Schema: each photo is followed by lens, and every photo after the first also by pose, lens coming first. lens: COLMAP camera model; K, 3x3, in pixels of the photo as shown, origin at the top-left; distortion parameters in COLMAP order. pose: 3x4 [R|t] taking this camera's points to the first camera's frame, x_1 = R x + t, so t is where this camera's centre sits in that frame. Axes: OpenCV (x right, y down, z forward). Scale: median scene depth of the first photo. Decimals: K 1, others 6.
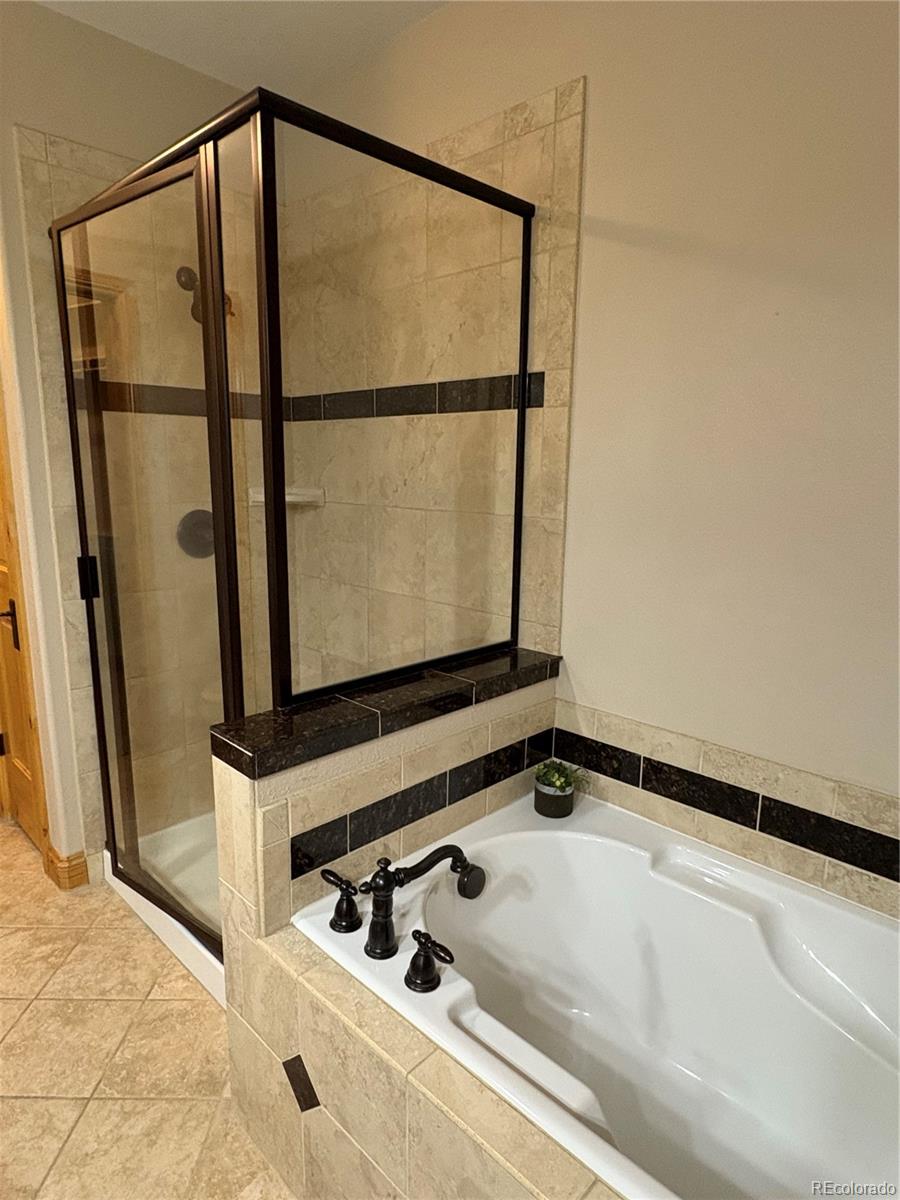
lens RADIAL K [[706.9, 0, 454.1], [0, 706.9, 604.0], [0, 0, 1]] dist [-0.003194, 0.002815]
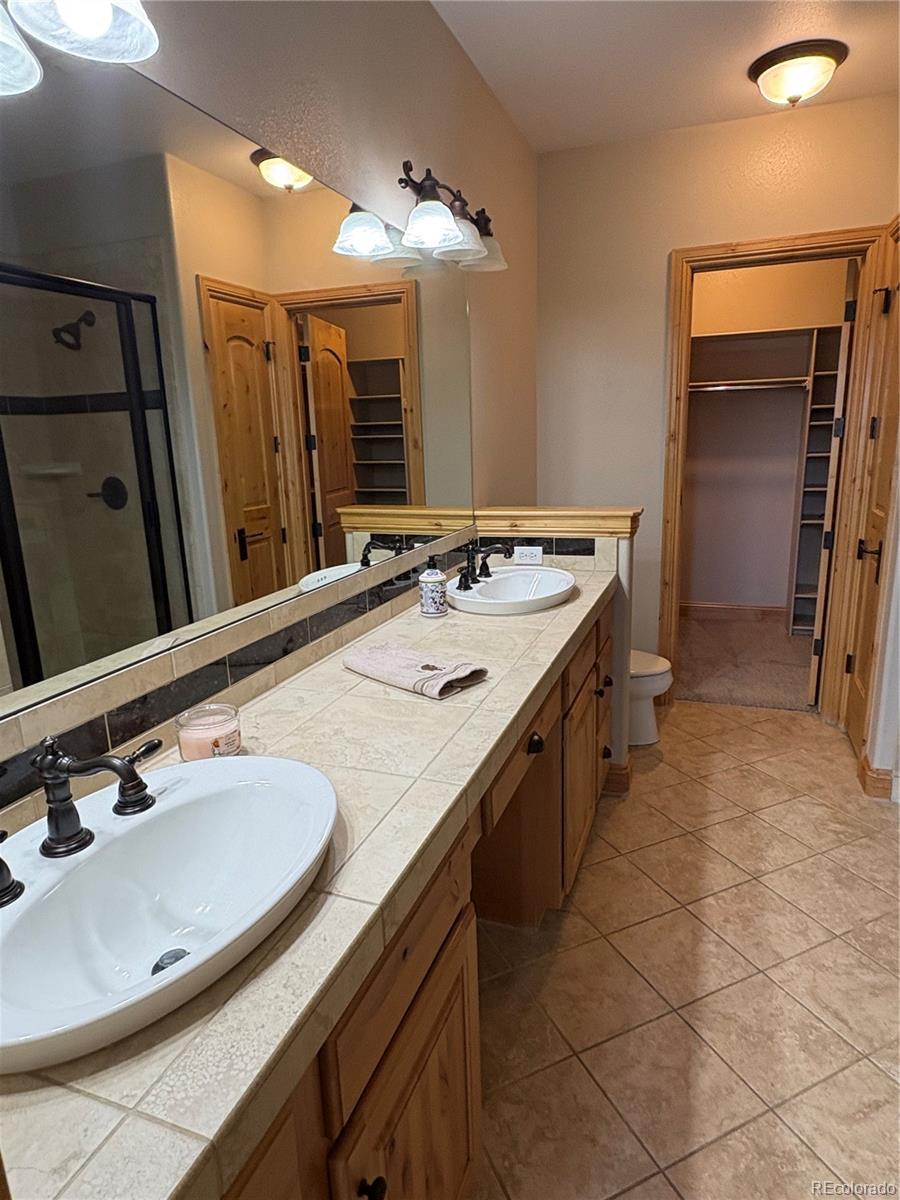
lens RADIAL K [[706.9, 0, 451.1], [0, 706.9, 597.8], [0, 0, 1]] dist [-0.003194, 0.002815]
pose [[0.408796, 0.184598, -0.893762, 0.137900], [-0.141814, 0.980283, 0.137604, 0.026369], [0.901540, 0.070496, 0.426914, -0.125281]]
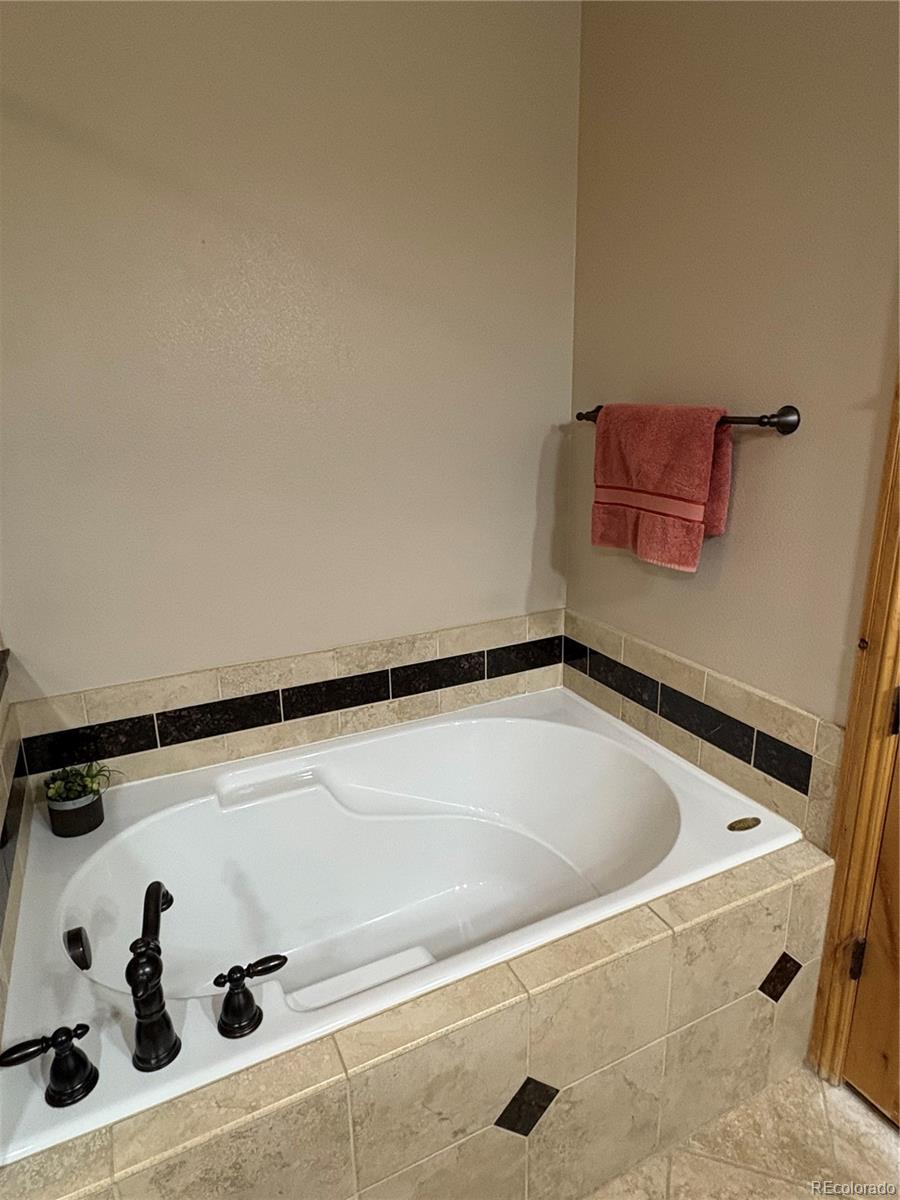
lens RADIAL K [[706.9, 0, 456.0], [0, 706.9, 594.0], [0, 0, 1]] dist [-0.003194, 0.002815]
pose [[0.321268, -0.272786, 0.906849, -0.464663], [0.202350, 0.955271, 0.215665, -0.063427], [-0.925117, 0.114214, 0.362096, 0.321118]]
